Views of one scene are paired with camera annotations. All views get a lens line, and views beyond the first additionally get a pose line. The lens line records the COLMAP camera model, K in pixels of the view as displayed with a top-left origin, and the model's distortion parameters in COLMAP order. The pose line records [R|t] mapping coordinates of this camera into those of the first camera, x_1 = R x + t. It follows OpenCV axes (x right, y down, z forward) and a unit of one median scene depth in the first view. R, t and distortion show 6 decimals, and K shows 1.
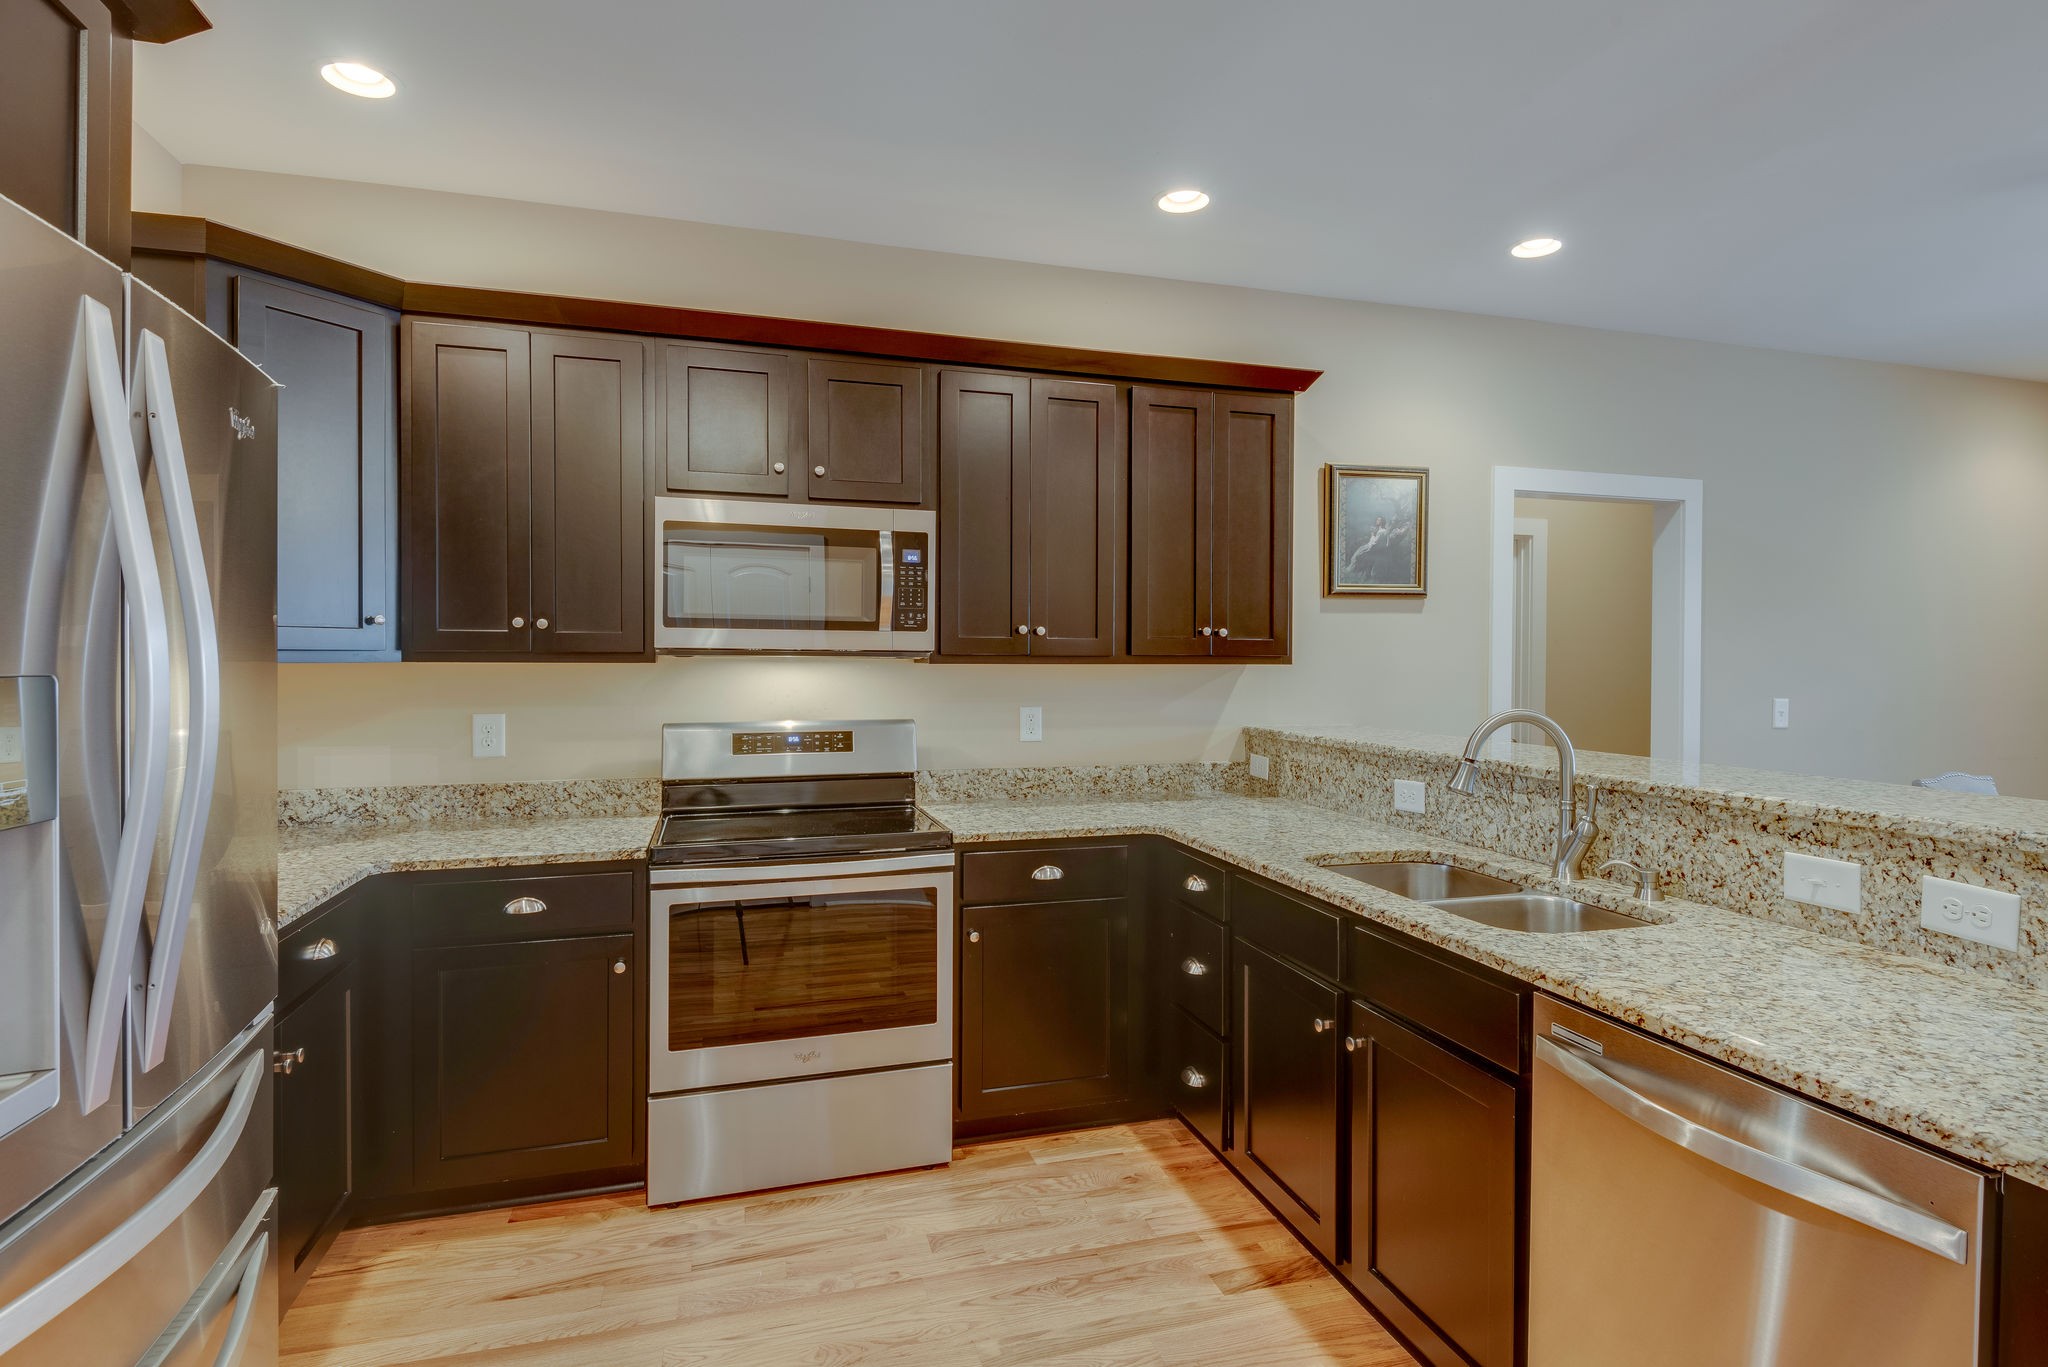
lens RADIAL K [[1024.2, 0, 1033.8], [0, 1024.2, 662.4], [0, 0, 1]] dist [0.017476, -0.010934]
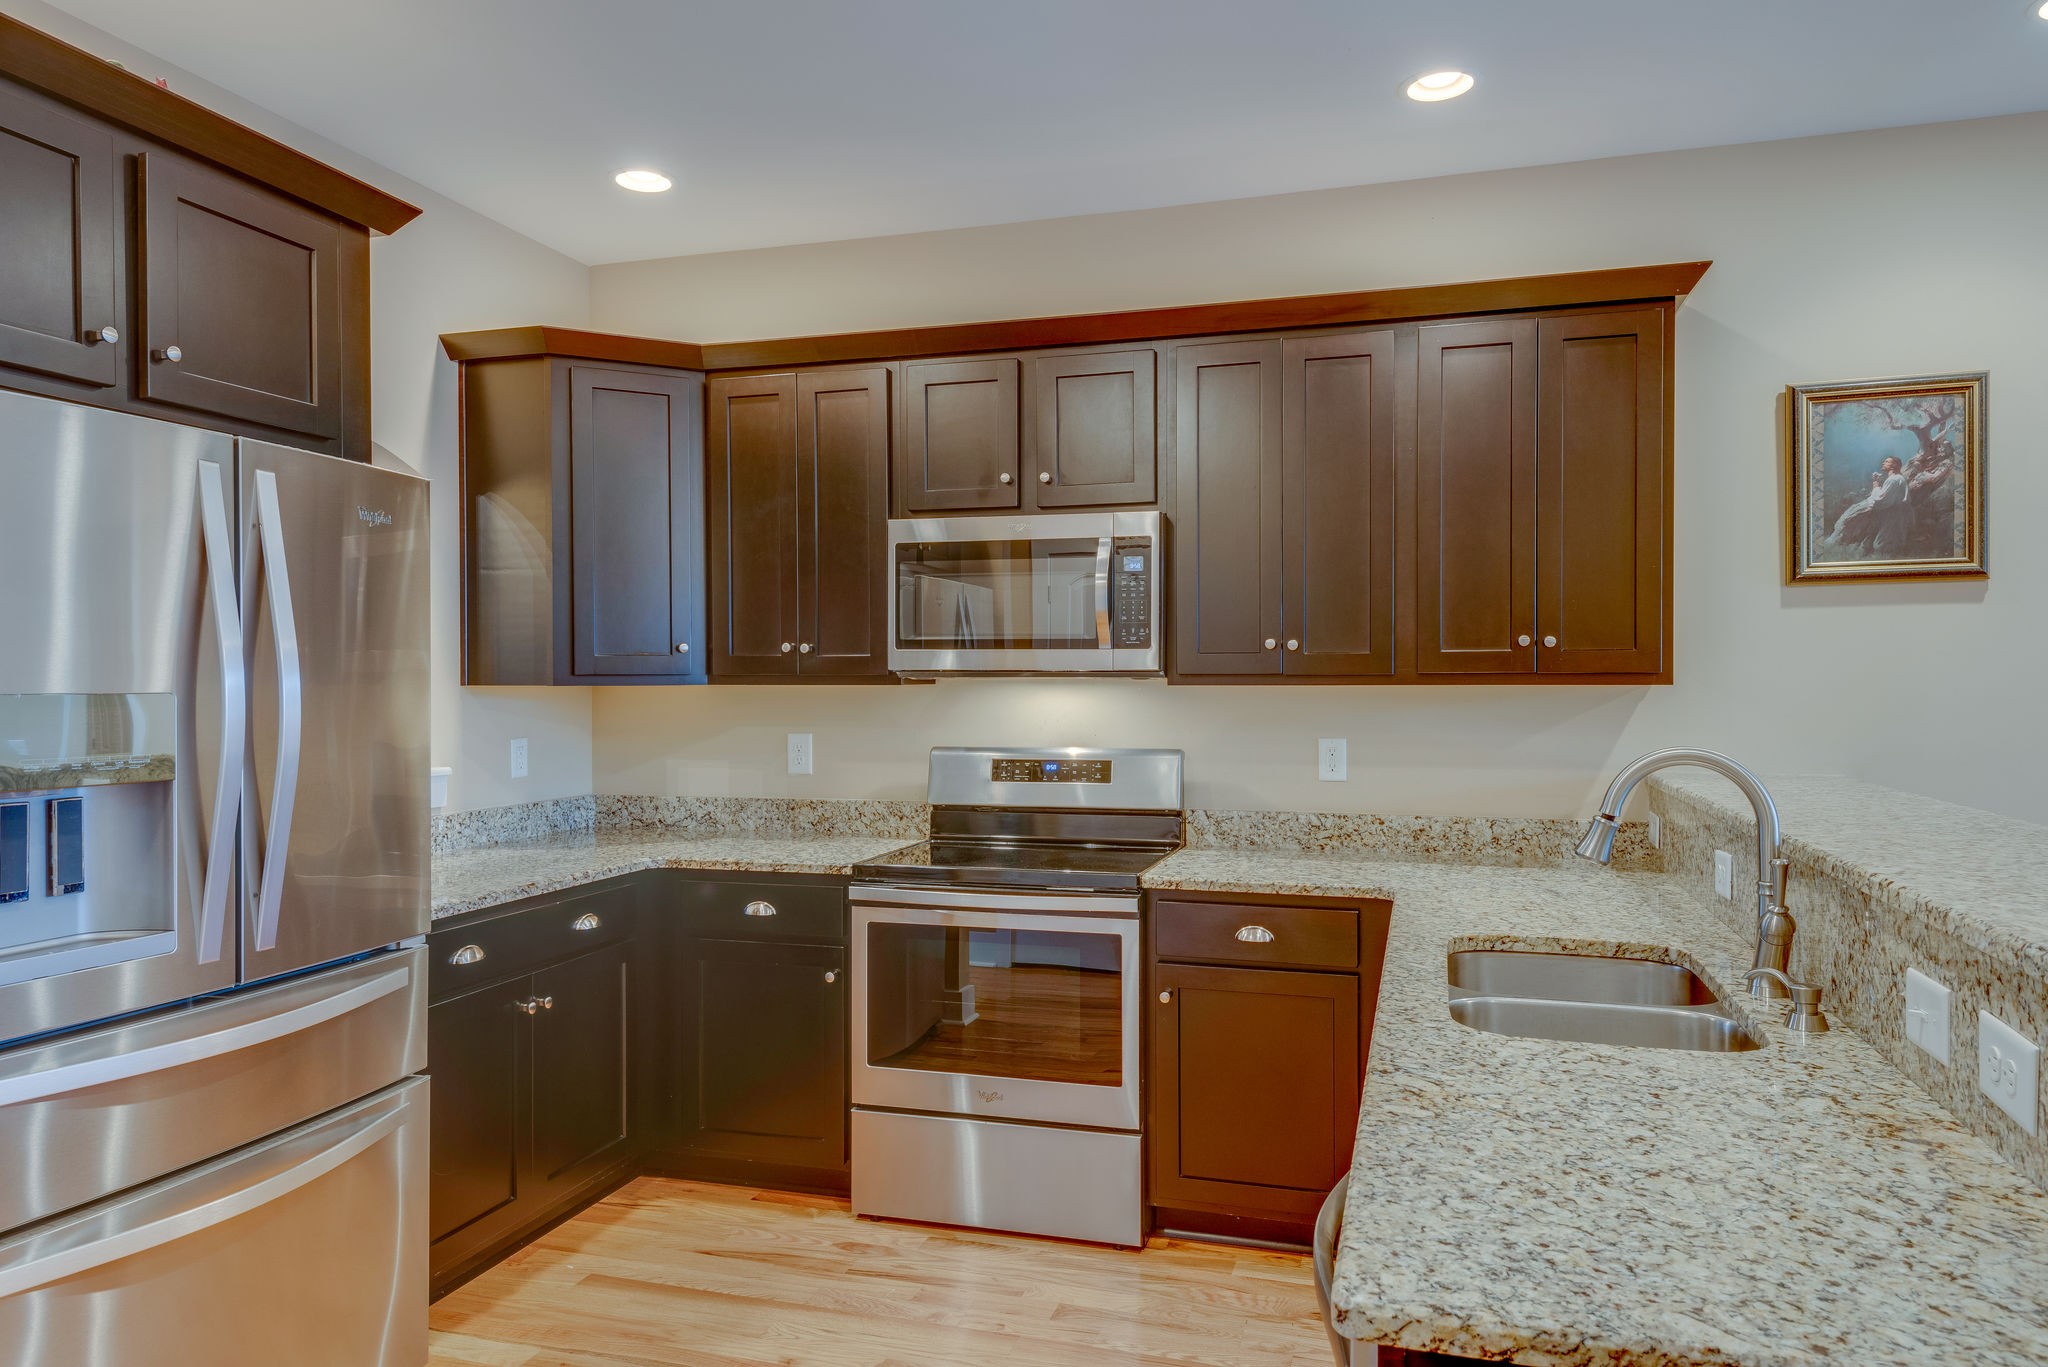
lens RADIAL K [[1324.1, 0, 1026.0], [0, 1324.1, 691.2], [0, 0, 1]] dist [0.036617, -0.000419]
pose [[0.833180, -0.000278, -0.553001, 0.473282], [0.002042, 0.999995, 0.002574, 0.003649], [0.552998, -0.003273, 0.833176, -0.010254]]
